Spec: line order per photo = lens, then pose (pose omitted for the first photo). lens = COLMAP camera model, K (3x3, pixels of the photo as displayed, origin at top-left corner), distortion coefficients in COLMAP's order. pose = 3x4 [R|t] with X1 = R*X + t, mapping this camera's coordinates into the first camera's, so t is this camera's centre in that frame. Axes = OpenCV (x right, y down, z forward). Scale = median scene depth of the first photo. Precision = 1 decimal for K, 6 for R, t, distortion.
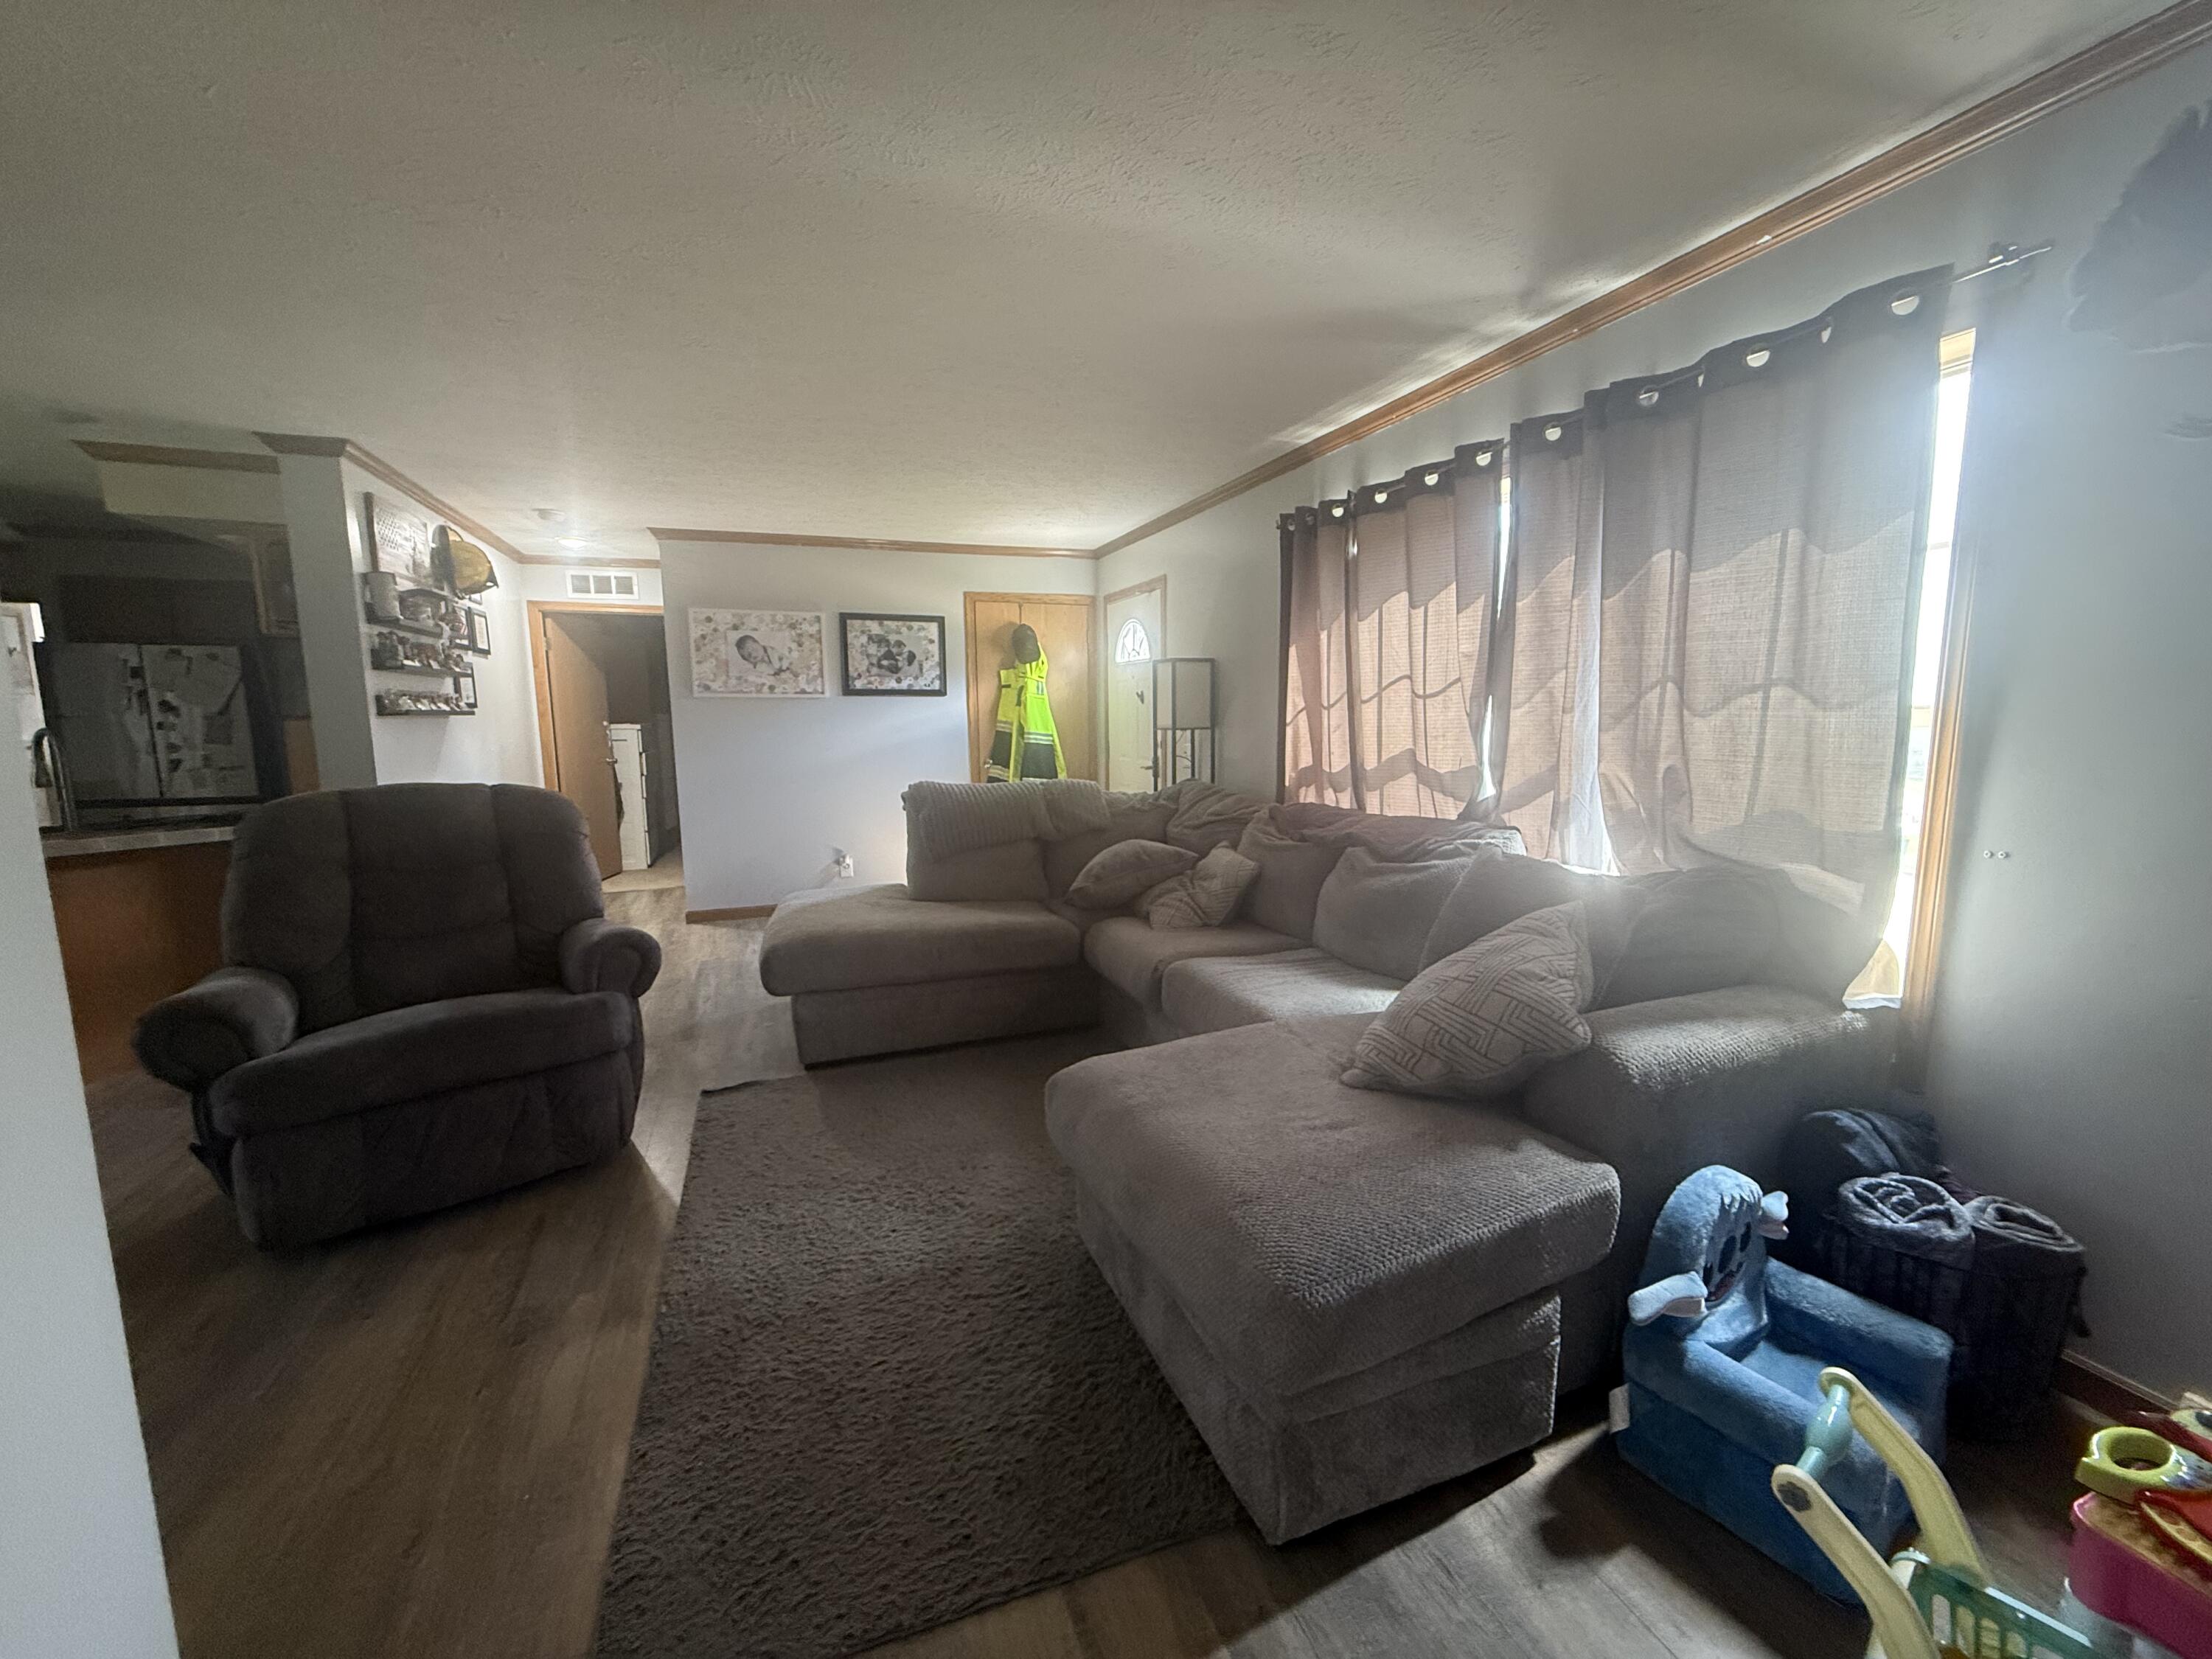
lens RADIAL K [[885.3, 0, 1106.0], [0, 885.3, 829.5], [0, 0, 1]] dist [0.002549, -0.000184]
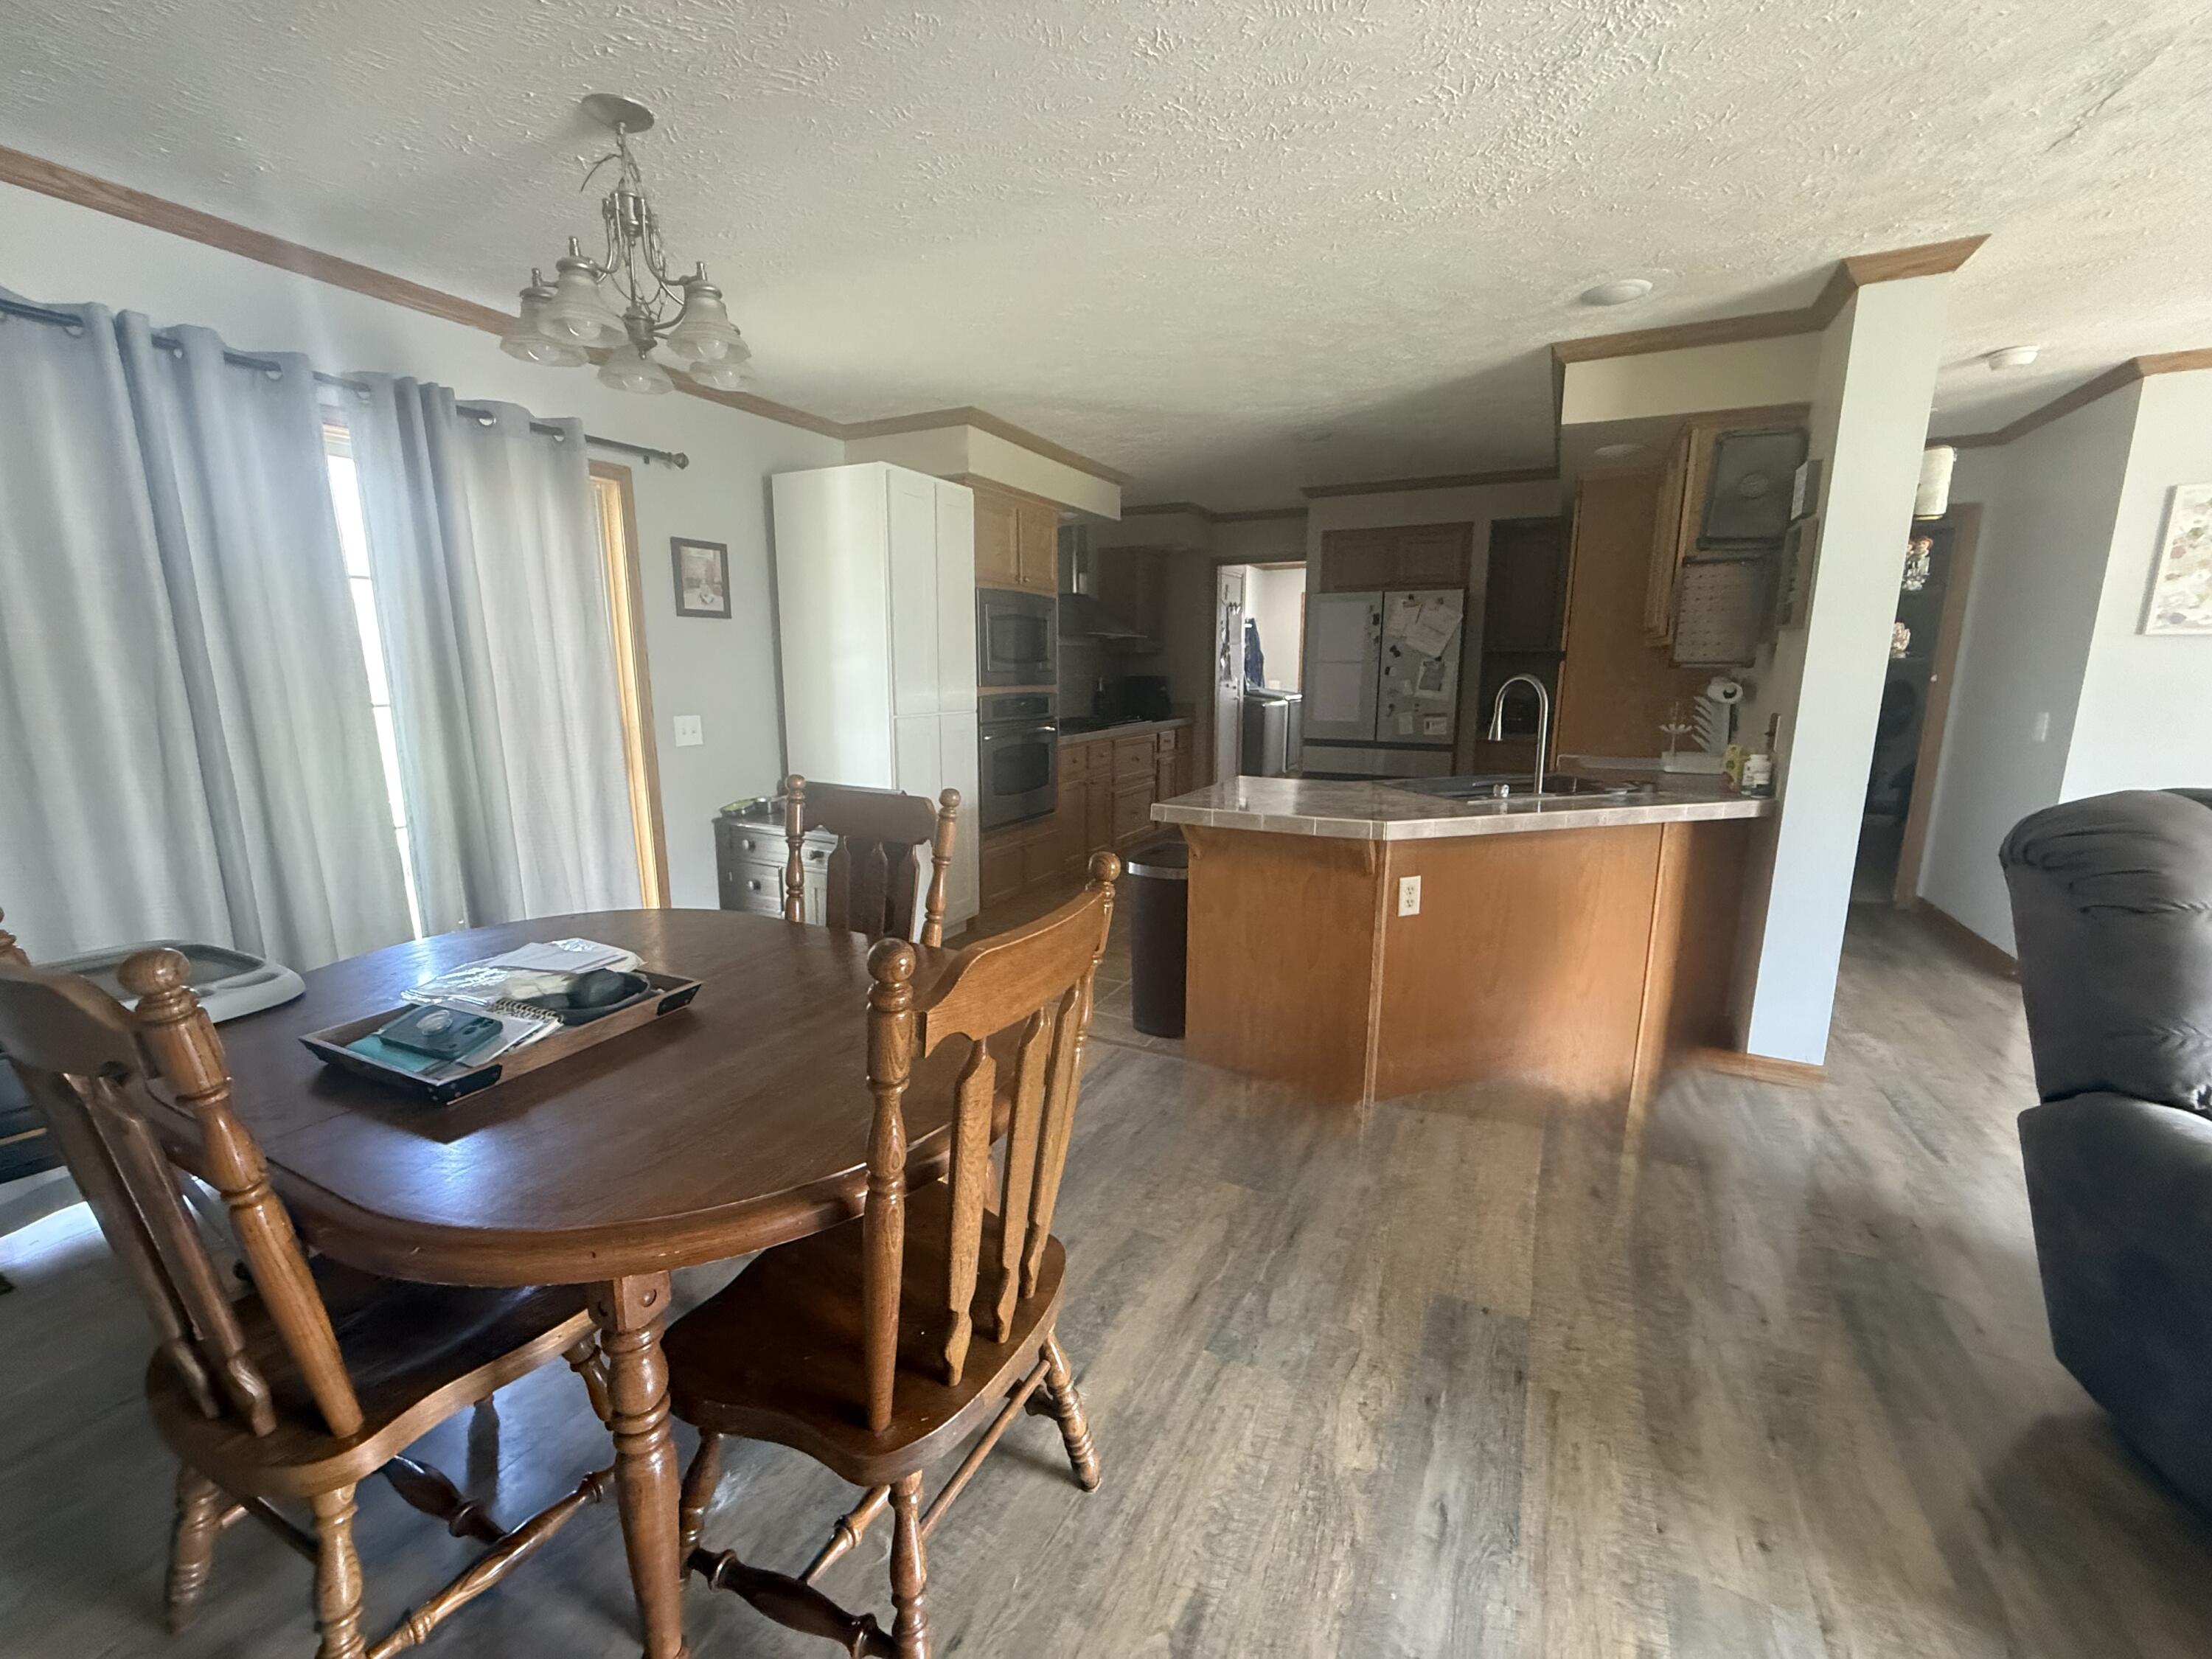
lens RADIAL K [[885.3, 0, 1106.0], [0, 885.3, 829.5], [0, 0, 1]] dist [0.002549, -0.000184]
pose [[0.677510, 0.143757, -0.721328, -0.483426], [-0.102686, 0.989596, 0.100774, -0.004510], [0.728310, 0.005795, 0.685223, 0.057520]]
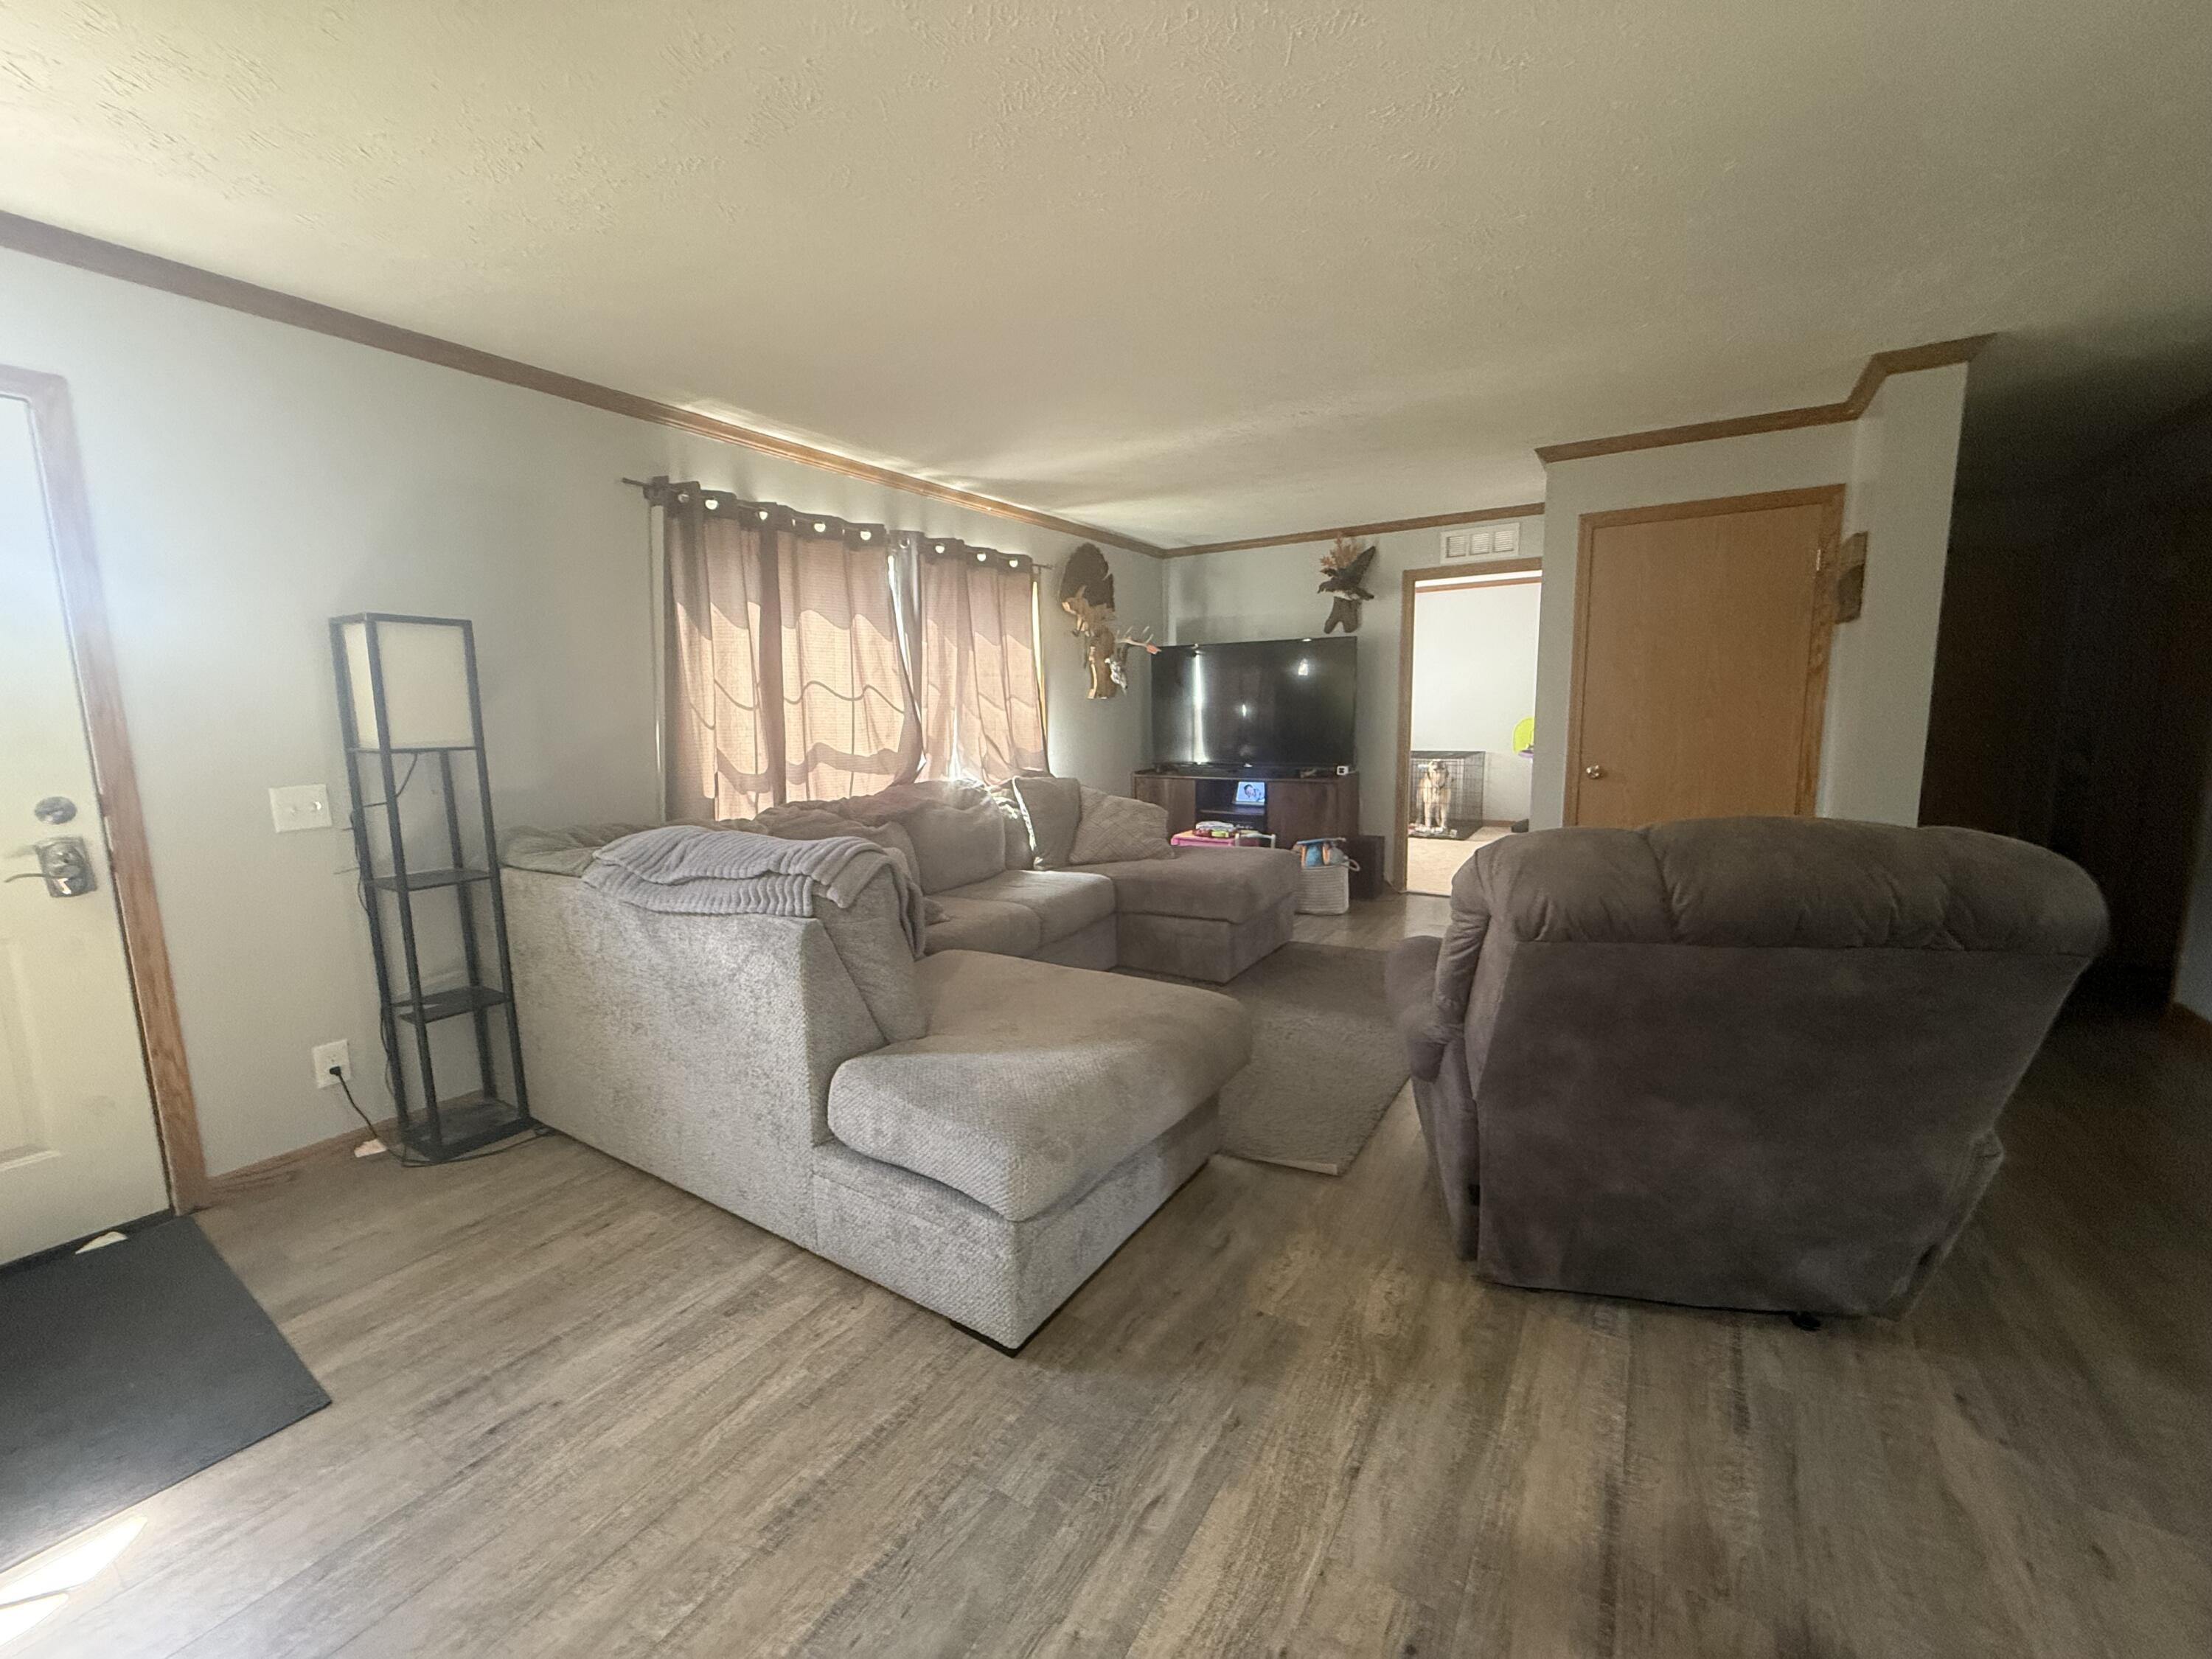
lens RADIAL K [[873.8, 0, 1106.0], [0, 873.8, 829.5], [0, 0, 1]] dist [0.002011, 0.000192]
pose [[-0.607117, -0.098981, 0.788424, -0.513846], [0.124559, 0.968091, 0.217452, -0.113741], [-0.784789, 0.230224, -0.575415, 0.859175]]
